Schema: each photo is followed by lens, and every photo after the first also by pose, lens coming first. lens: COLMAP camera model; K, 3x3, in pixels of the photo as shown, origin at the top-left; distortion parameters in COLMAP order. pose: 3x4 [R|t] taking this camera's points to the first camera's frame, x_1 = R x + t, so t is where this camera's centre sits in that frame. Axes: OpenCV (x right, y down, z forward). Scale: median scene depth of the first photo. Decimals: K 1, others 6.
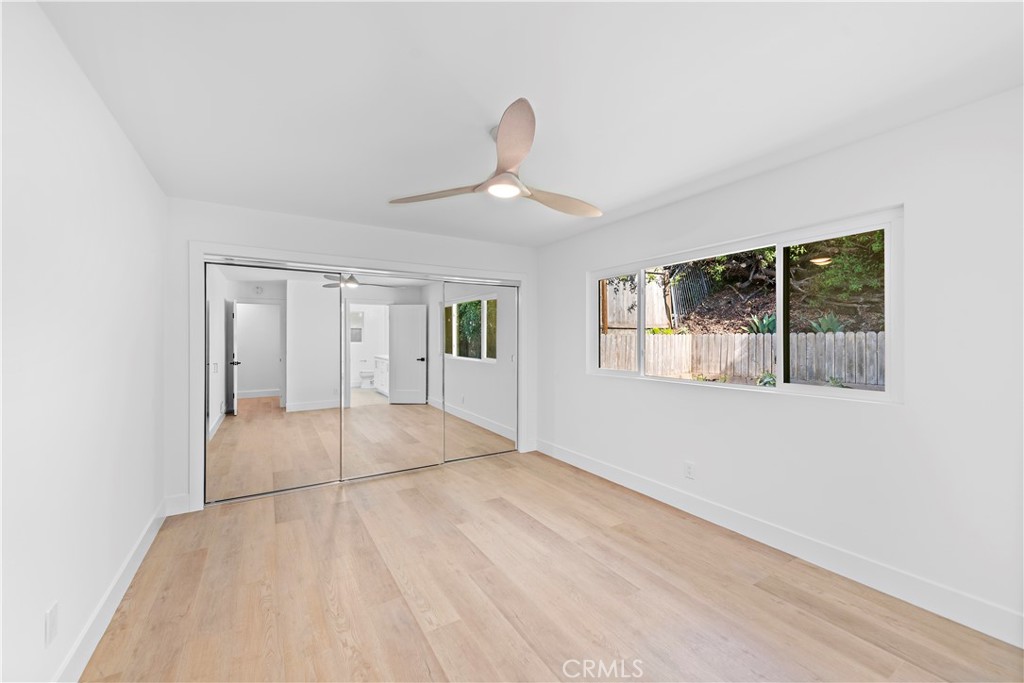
lens RADIAL K [[402.8, 0, 512.3], [0, 402.8, 339.7], [0, 0, 1]] dist [0.013664, -0.003372]
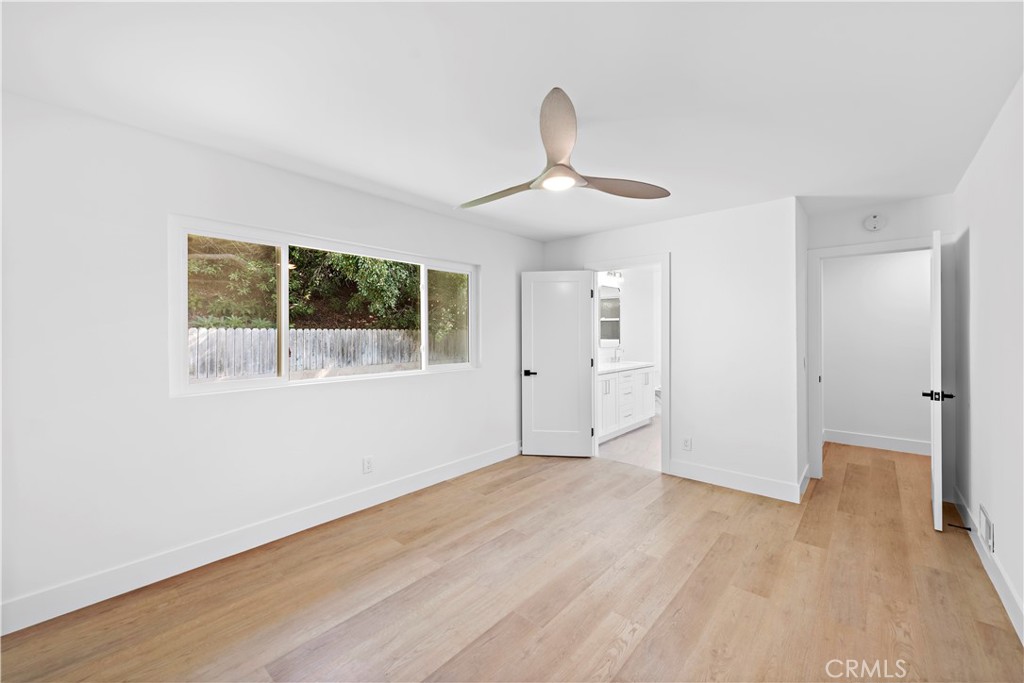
lens RADIAL K [[402.8, 0, 518.1], [0, 402.8, 335.3], [0, 0, 1]] dist [0.013664, -0.003372]
pose [[-0.297027, 0.000007, 0.954869, -0.733926], [0.003142, 0.999995, 0.000970, 0.001525], [-0.954864, 0.003289, -0.297025, 1.095753]]
